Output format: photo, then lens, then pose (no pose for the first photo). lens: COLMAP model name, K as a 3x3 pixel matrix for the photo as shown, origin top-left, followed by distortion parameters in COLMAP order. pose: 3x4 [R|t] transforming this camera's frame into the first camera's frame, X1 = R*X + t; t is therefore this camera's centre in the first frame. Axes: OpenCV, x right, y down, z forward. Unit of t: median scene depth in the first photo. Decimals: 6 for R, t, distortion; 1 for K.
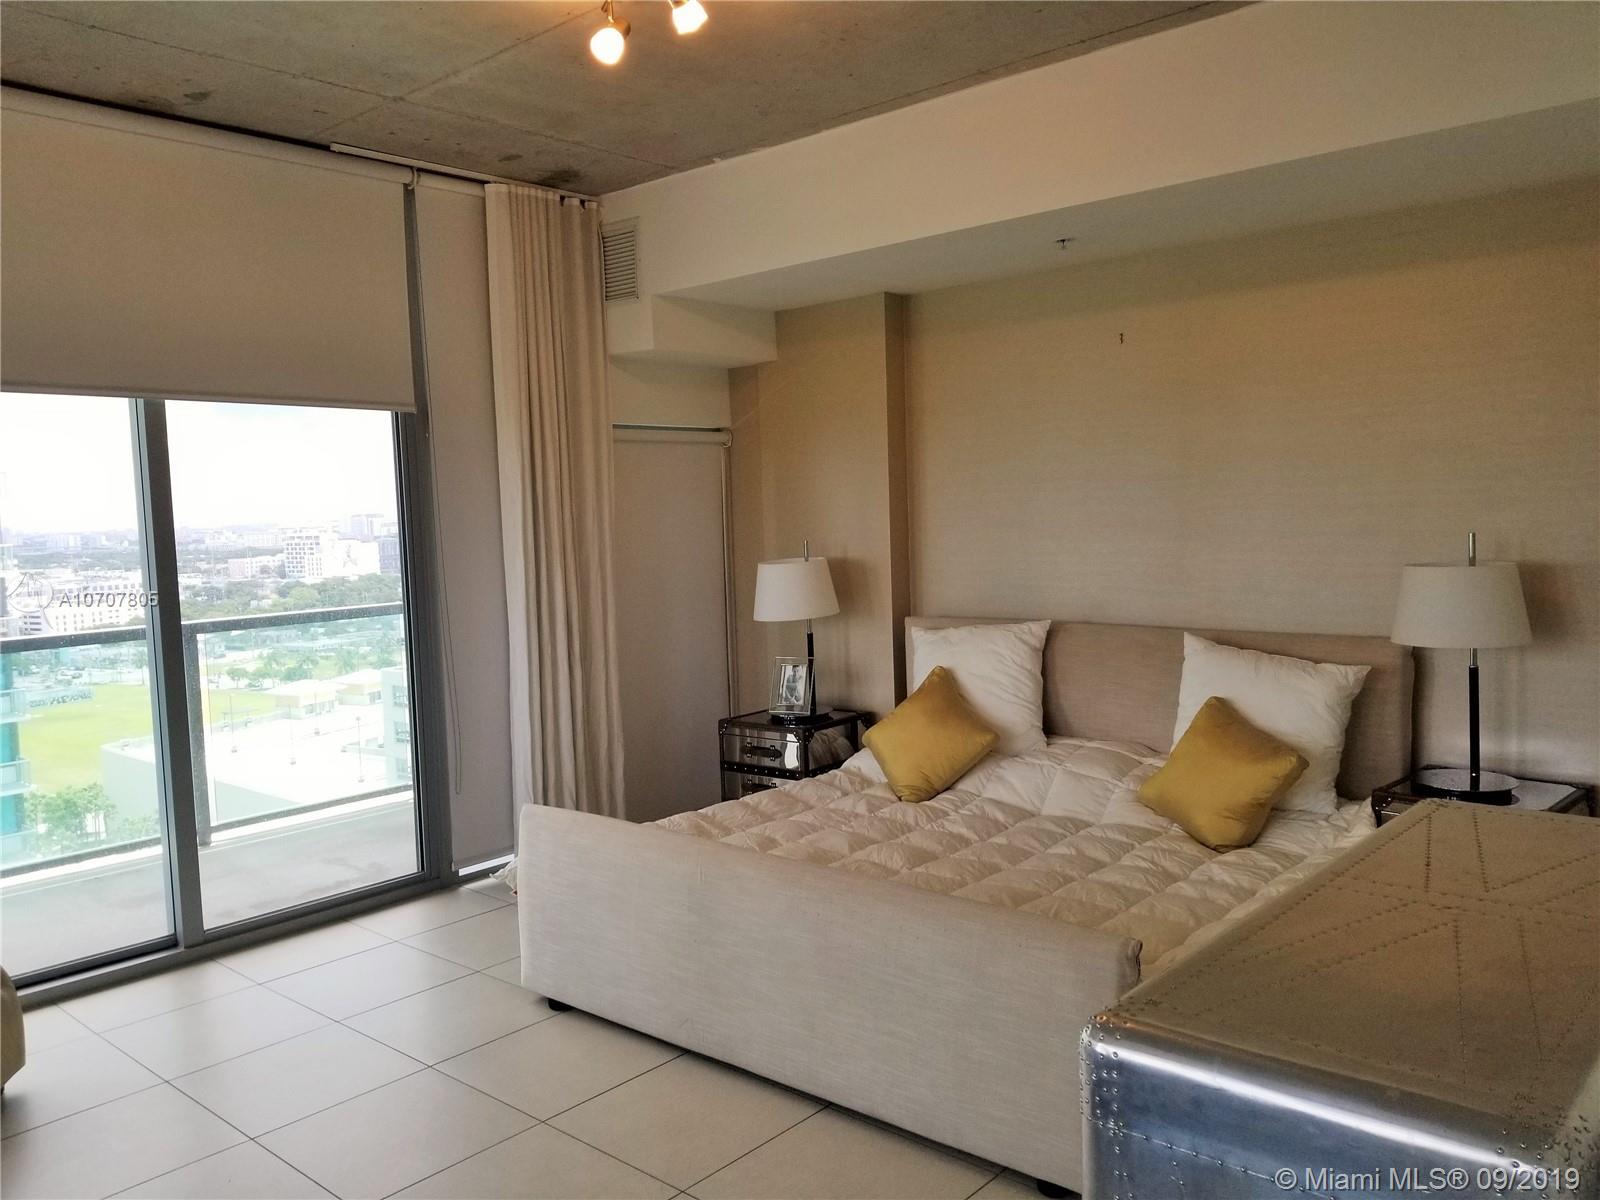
lens RADIAL K [[1241.9, 0, 800.0], [0, 1241.9, 600.0], [0, 0, 1]] dist [-0.002915, -0.008767]
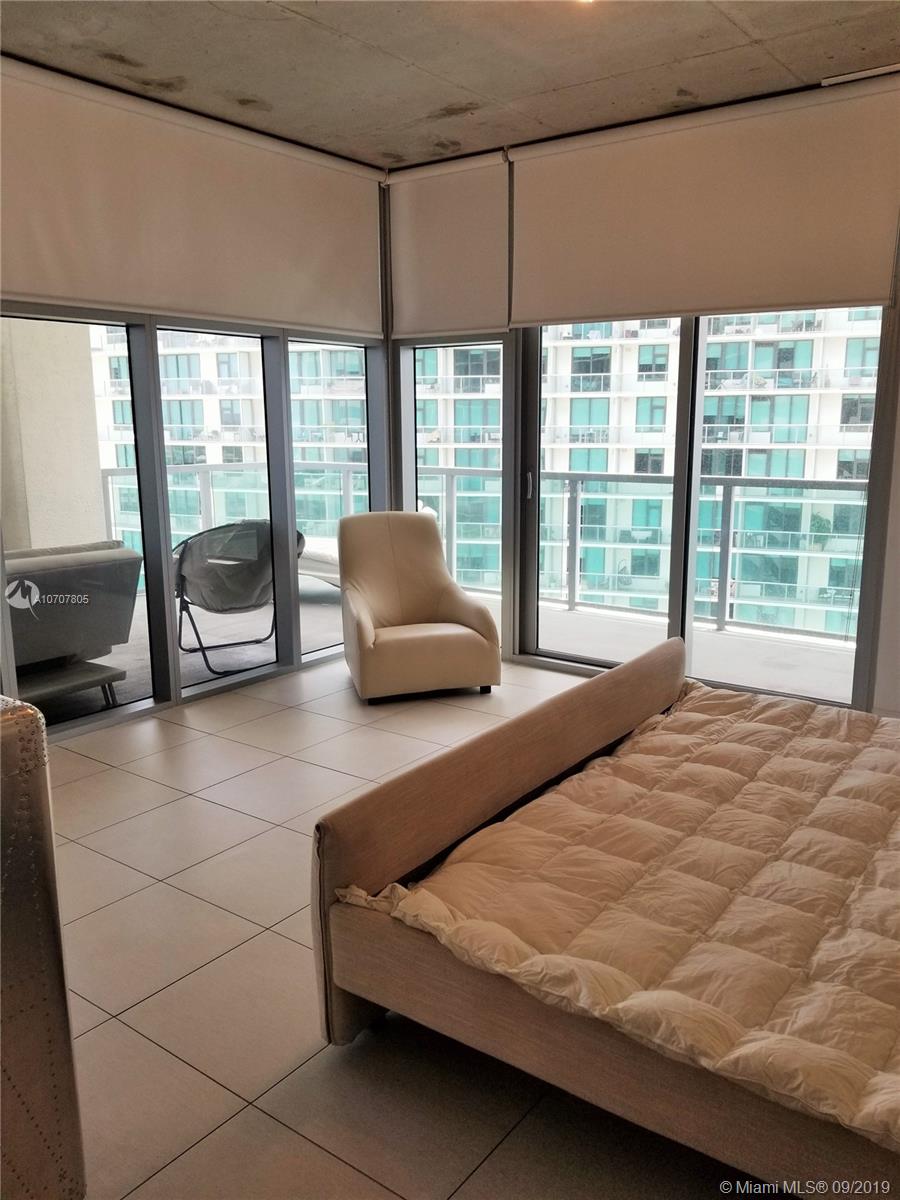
lens RADIAL K [[931.4, 0, 450.0], [0, 931.4, 600.0], [0, 0, 1]] dist [-0.002915, -0.008767]
pose [[0.088075, 0.226275, -0.970074, 0.570498], [-0.075088, 0.972595, 0.220045, -0.057715], [0.993280, 0.053460, 0.102652, 0.600750]]
